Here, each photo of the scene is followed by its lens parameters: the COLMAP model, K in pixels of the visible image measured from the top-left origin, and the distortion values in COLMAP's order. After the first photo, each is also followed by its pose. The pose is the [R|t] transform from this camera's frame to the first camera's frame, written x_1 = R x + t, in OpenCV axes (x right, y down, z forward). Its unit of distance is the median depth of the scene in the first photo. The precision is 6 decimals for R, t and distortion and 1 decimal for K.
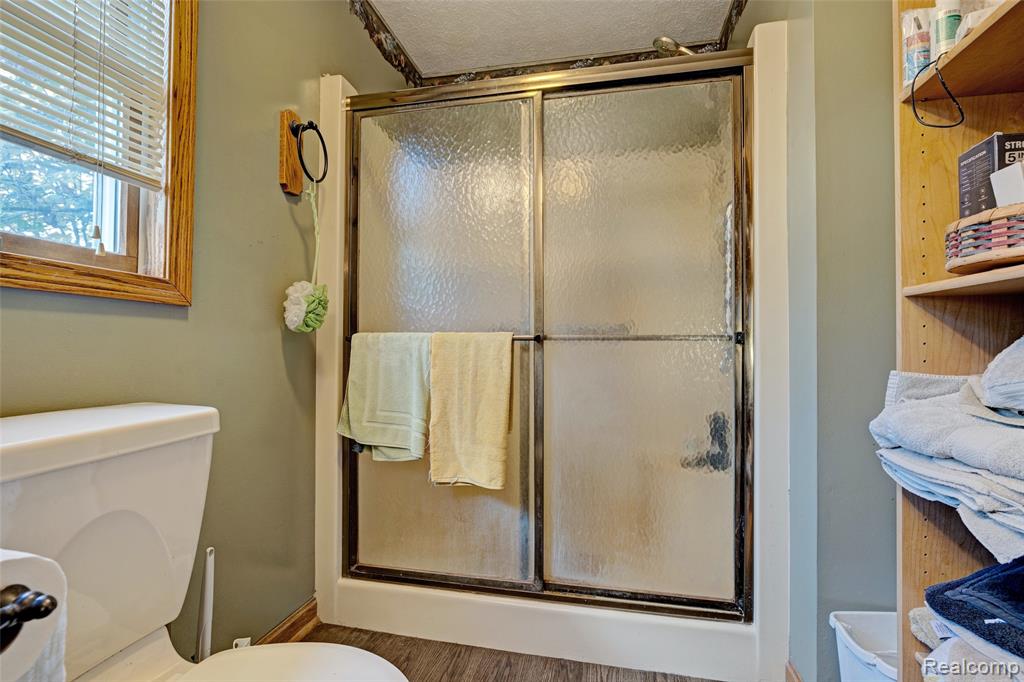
lens RADIAL K [[480.6, 0, 510.9], [0, 480.6, 340.0], [0, 0, 1]] dist [-0.010515, 0.000505]
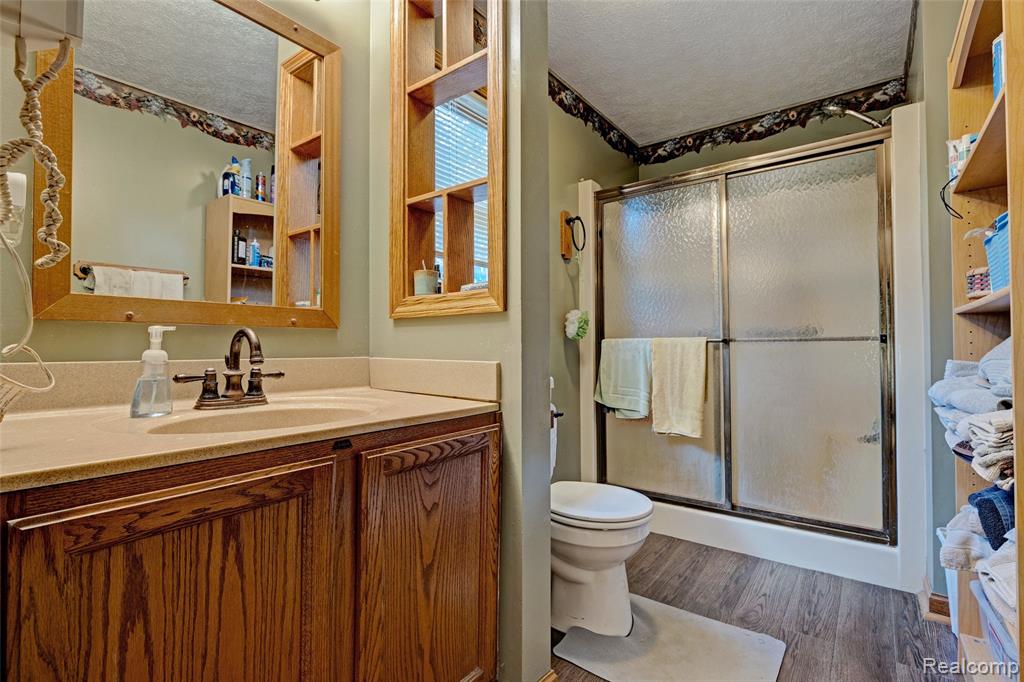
lens RADIAL K [[480.6, 0, 506.8], [0, 480.6, 336.2], [0, 0, 1]] dist [-0.010515, 0.000505]
pose [[0.904498, -0.016994, -0.426138, 0.077459], [0.013080, 0.999841, -0.012110, -0.009063], [0.426277, 0.005380, 0.904577, -0.647512]]
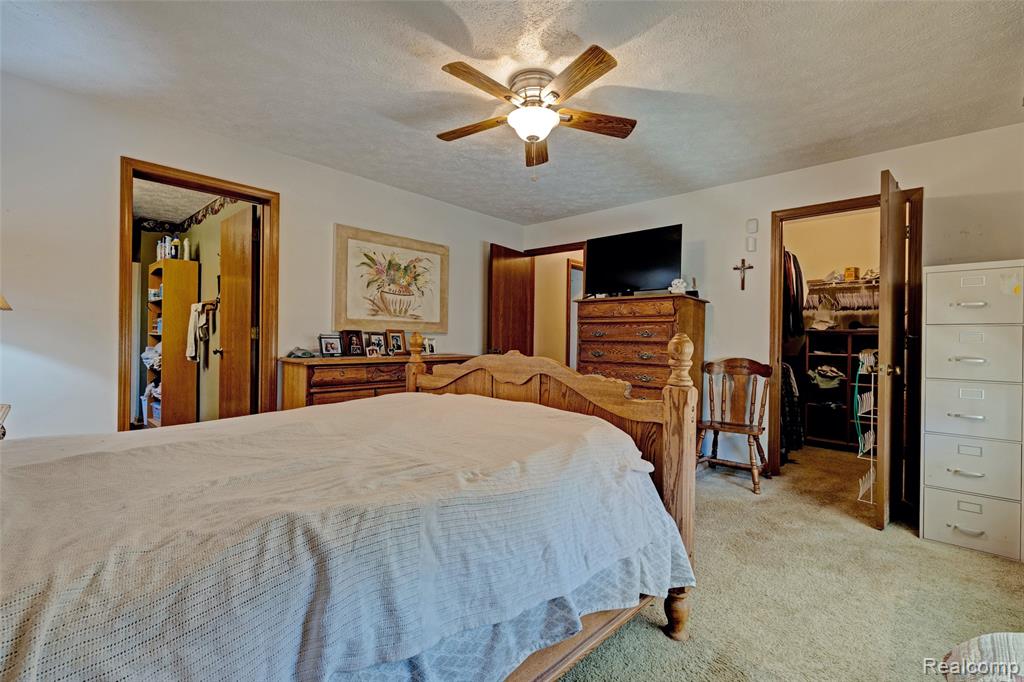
lens RADIAL K [[441.6, 0, 512.8], [0, 441.6, 339.0], [0, 0, 1]] dist [-0.001140, 0.000146]
pose [[0.508212, -0.001231, 0.861231, -1.061396], [-0.020616, 0.999695, 0.013594, -0.131601], [-0.860985, -0.024664, 0.508032, -3.657702]]
